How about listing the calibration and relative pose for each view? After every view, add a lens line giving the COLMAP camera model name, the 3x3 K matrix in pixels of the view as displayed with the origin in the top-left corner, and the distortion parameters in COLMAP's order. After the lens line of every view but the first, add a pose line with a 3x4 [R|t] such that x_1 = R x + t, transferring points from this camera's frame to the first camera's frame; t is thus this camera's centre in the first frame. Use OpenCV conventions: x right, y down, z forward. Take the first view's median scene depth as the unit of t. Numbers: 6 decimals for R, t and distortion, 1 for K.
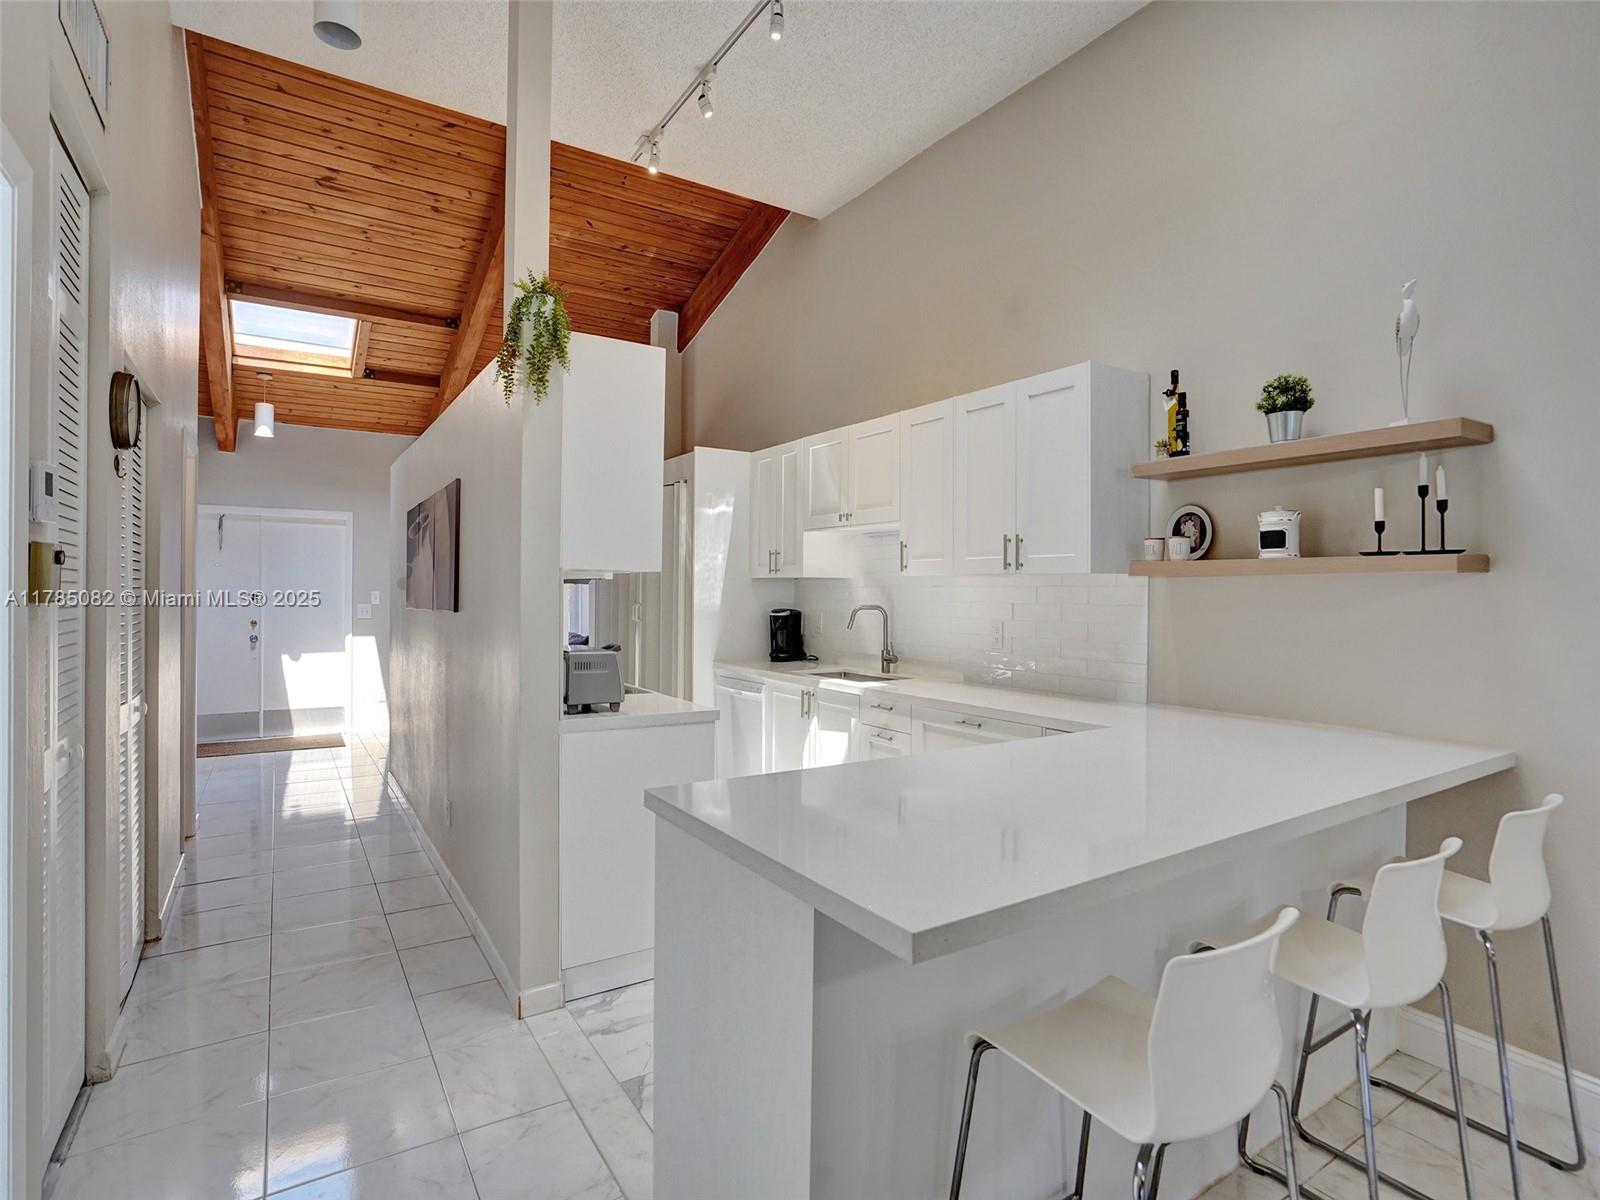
lens RADIAL K [[803.3, 0, 791.6], [0, 803.3, 595.6], [0, 0, 1]] dist [-0.033034, 0.001740]
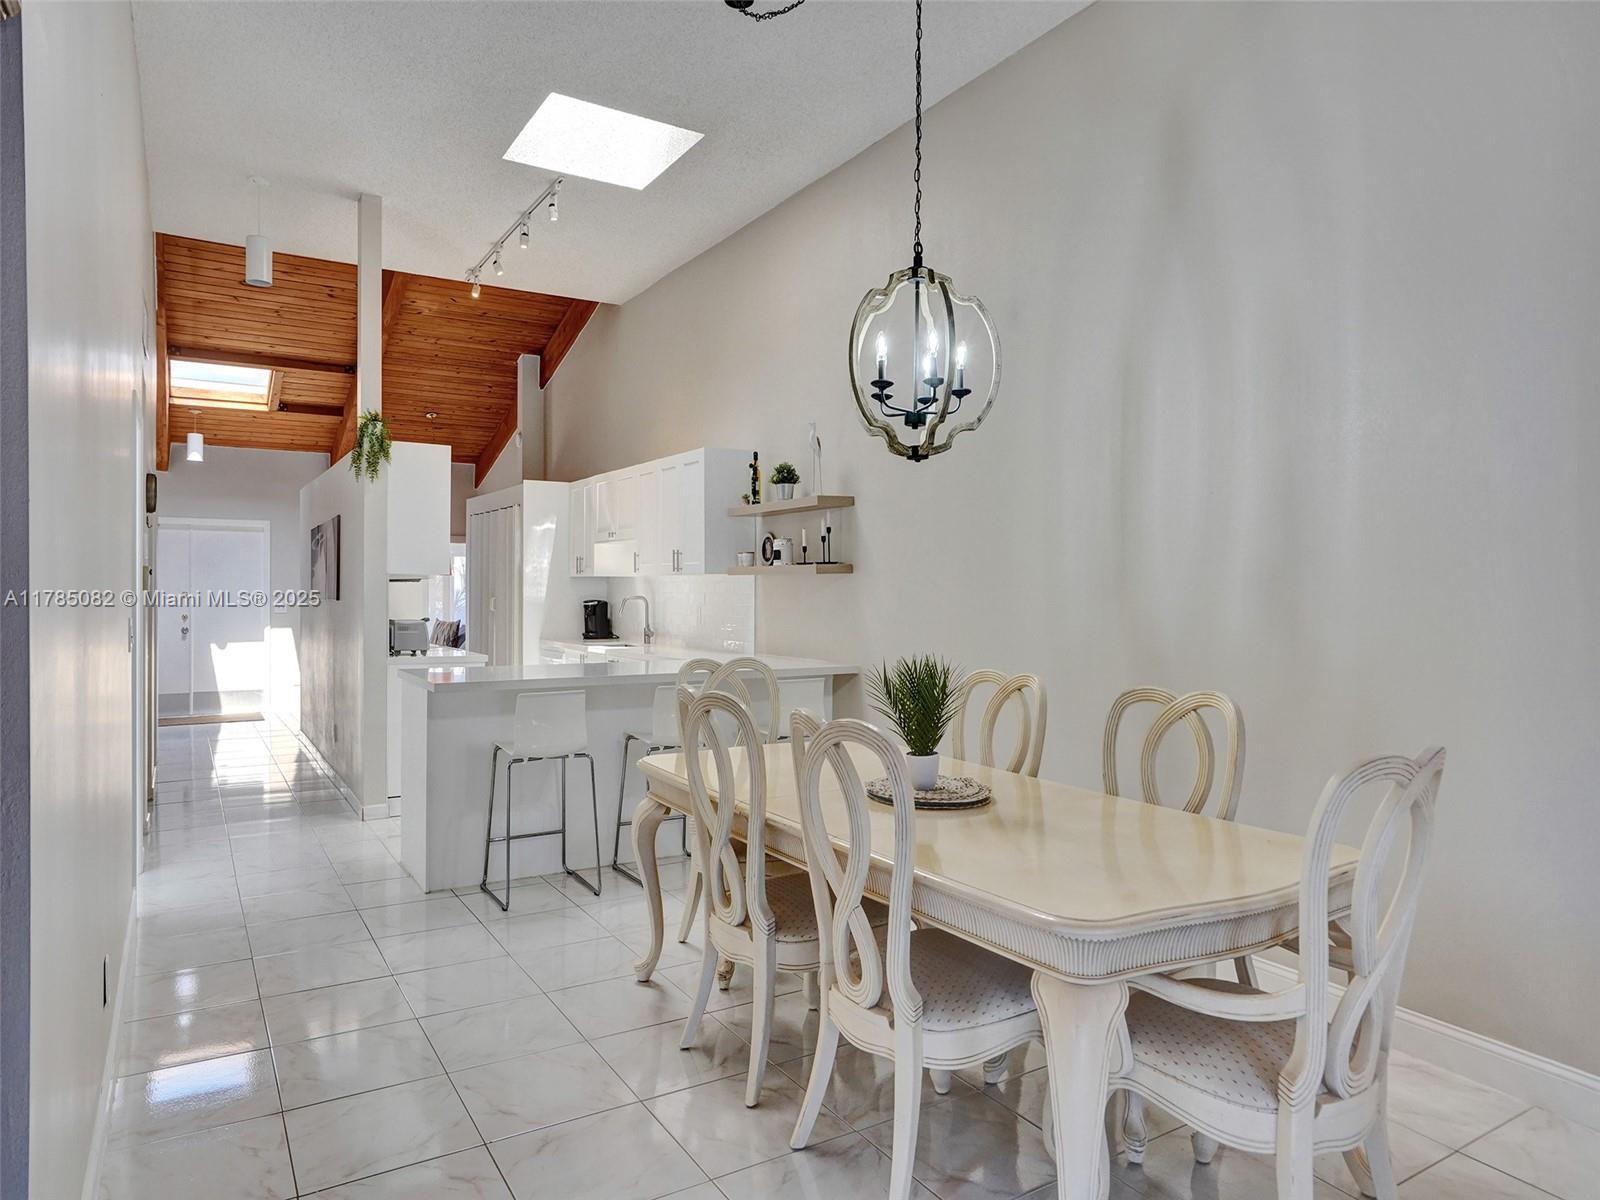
lens RADIAL K [[1008.1, 0, 808.1], [0, 1008.1, 600.3], [0, 0, 1]] dist [-0.010392, -0.000853]
pose [[0.999911, -0.004786, -0.012491, 0.347279], [0.004835, 0.999981, 0.003906, 0.011744], [0.012472, -0.003966, 0.999914, -0.633936]]
